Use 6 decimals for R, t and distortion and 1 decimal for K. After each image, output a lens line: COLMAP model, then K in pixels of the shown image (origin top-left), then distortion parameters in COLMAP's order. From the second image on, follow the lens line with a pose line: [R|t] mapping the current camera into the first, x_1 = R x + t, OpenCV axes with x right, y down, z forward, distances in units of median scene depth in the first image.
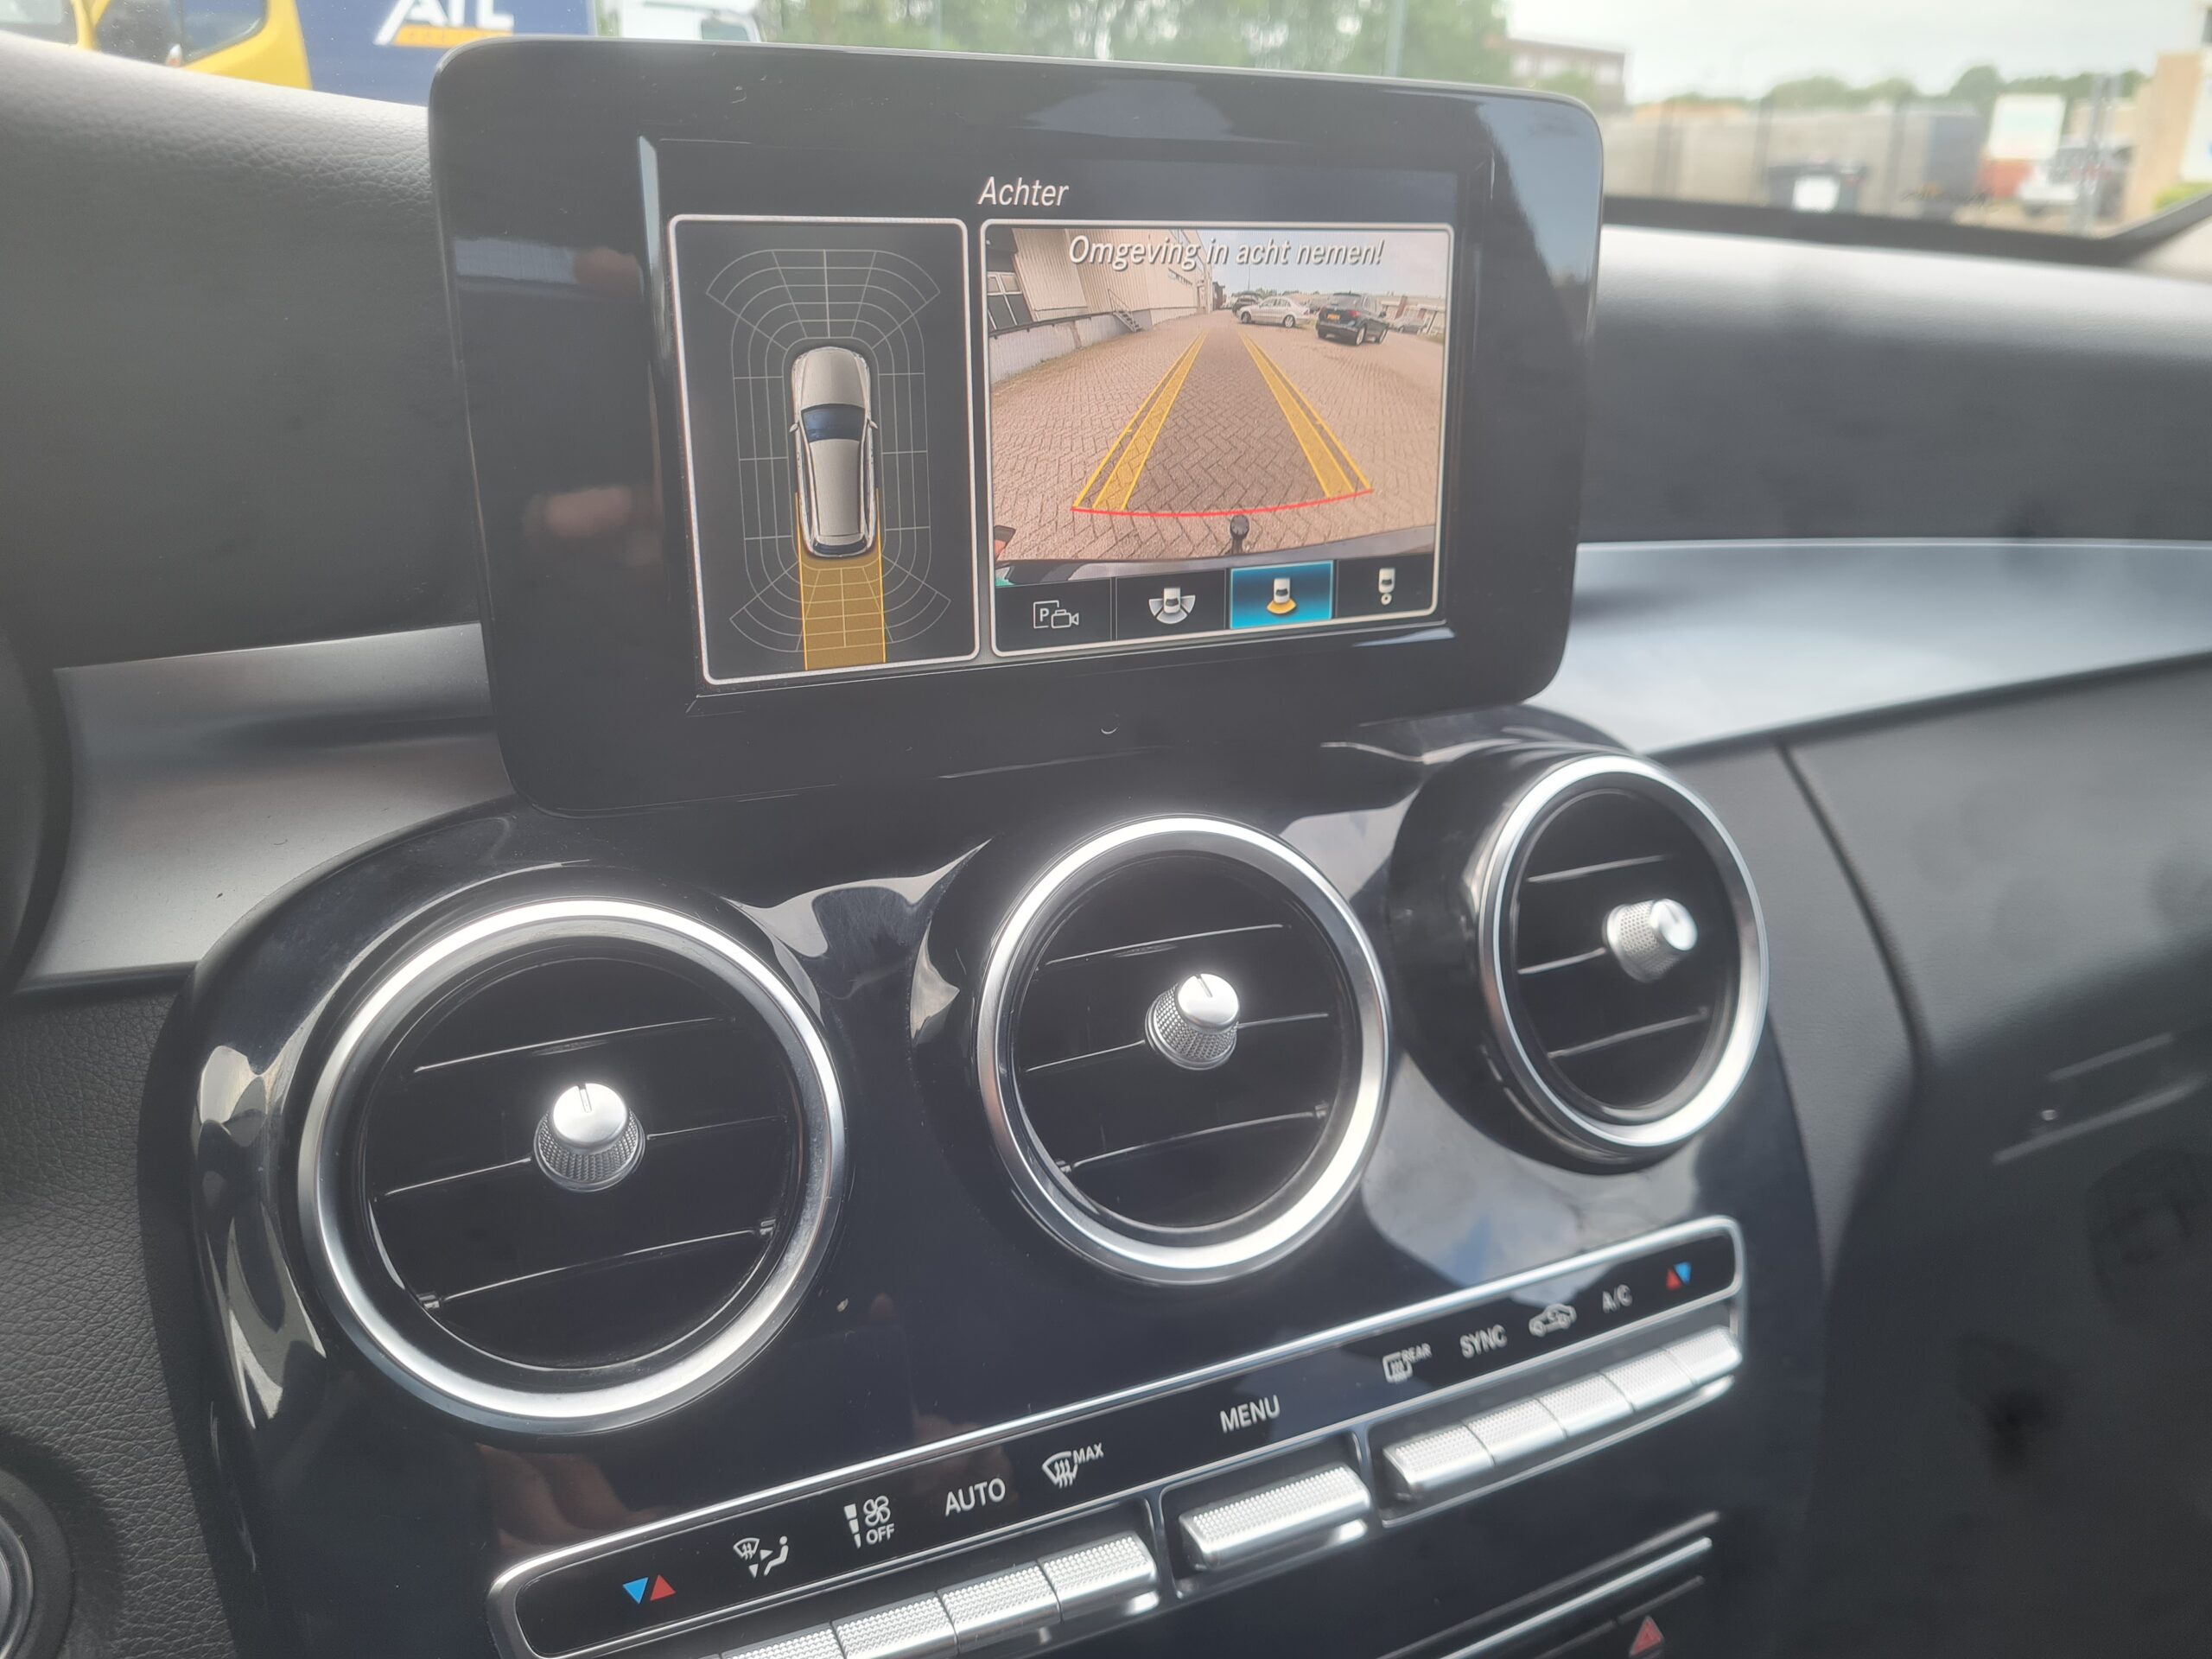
lens RADIAL K [[1716.3, 0, 1106.0], [0, 1716.3, 829.5], [0, 0, 1]] dist [-0.002061, -0.005334]
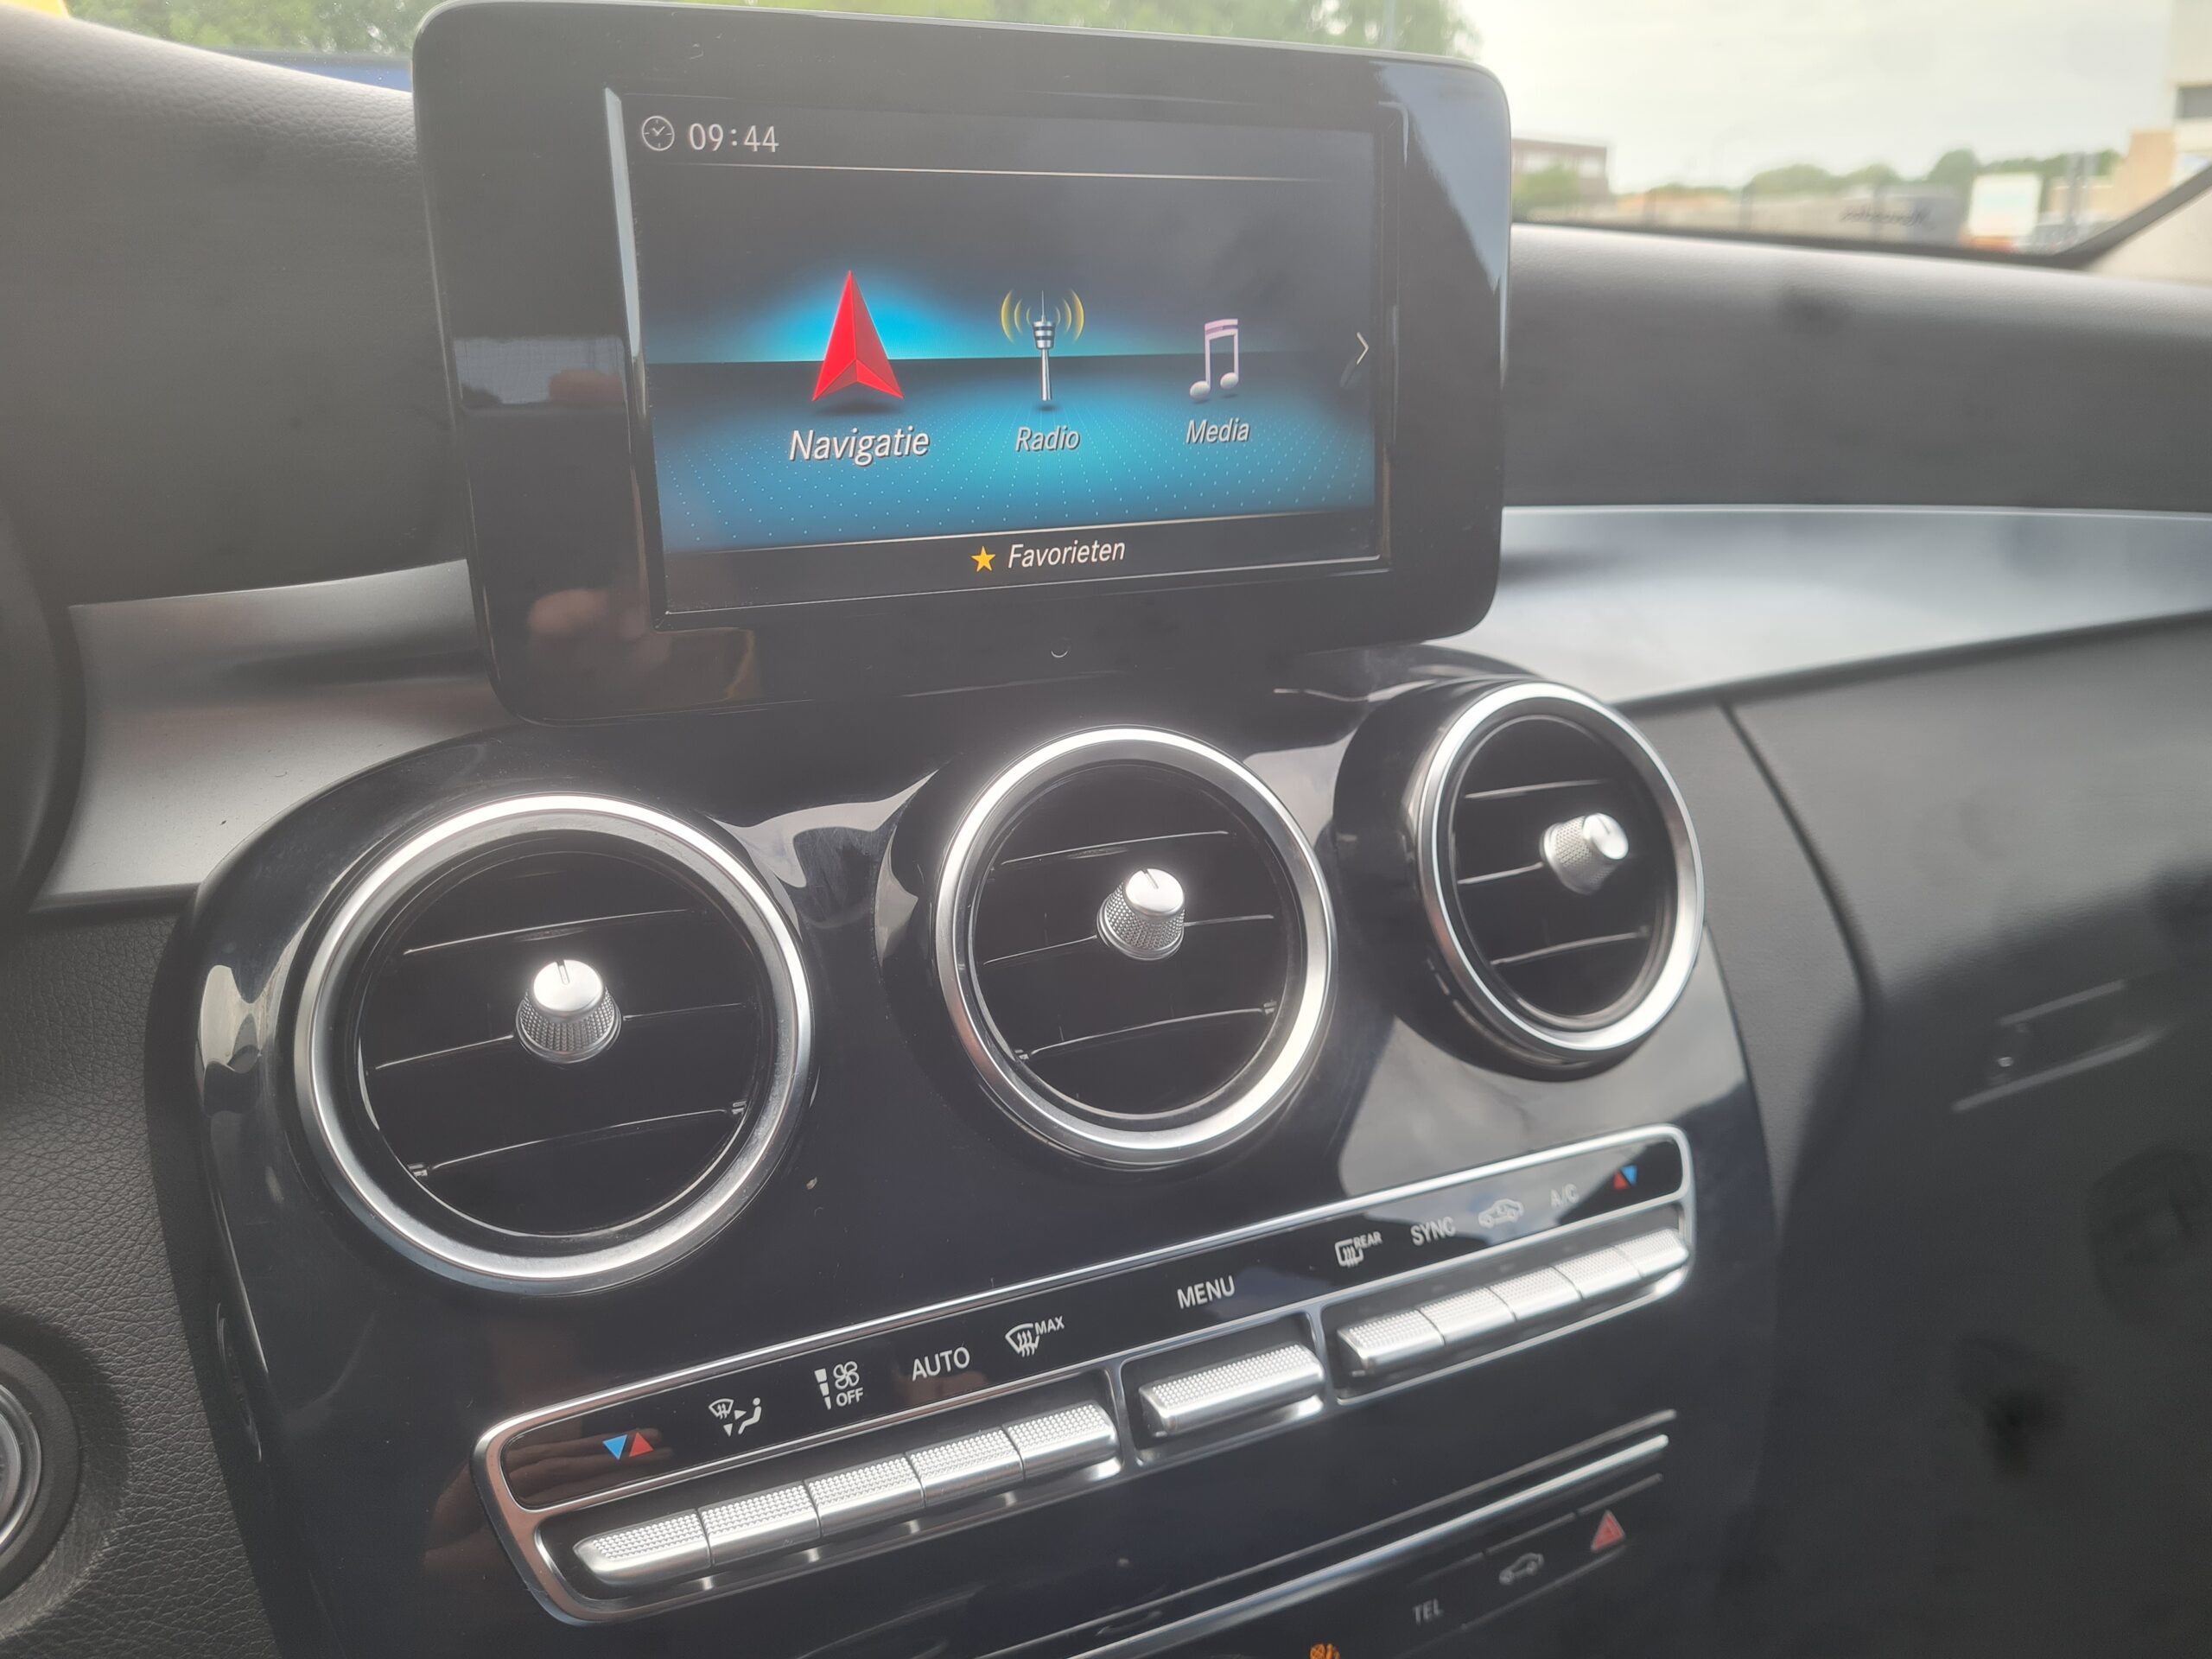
lens RADIAL K [[1713.3, 0, 1096.2], [0, 1713.3, 832.9], [0, 0, 1]] dist [0.001289, -0.004345]
pose [[0.999676, -0.023862, -0.008844, 0.034021], [0.023384, 0.998439, -0.050716, 0.116582], [0.010041, 0.050493, 0.998674, -0.055658]]
